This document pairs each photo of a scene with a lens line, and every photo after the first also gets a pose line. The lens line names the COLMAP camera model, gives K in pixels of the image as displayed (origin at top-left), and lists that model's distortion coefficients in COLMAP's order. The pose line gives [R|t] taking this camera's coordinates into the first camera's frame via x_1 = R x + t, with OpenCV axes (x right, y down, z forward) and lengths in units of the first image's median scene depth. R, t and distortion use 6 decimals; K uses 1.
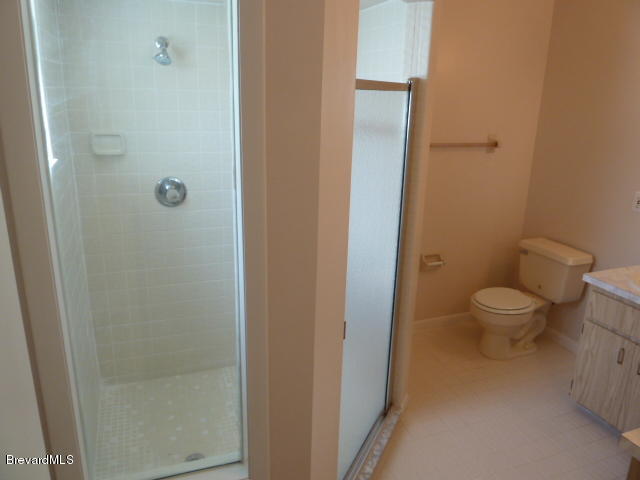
lens RADIAL K [[485.4, 0, 319.4], [0, 485.4, 238.6], [0, 0, 1]] dist [-0.038447, 0.024497]
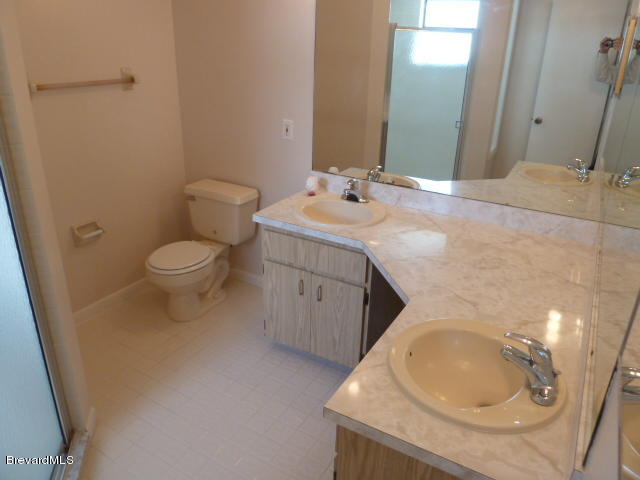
lens RADIAL K [[485.4, 0, 319.3], [0, 485.4, 239.5], [0, 0, 1]] dist [-0.038447, 0.024497]
pose [[0.785360, -0.249197, 0.566666, 0.082535], [0.171386, 0.967143, 0.187782, -0.029492], [-0.594841, -0.050358, 0.802264, 0.127563]]
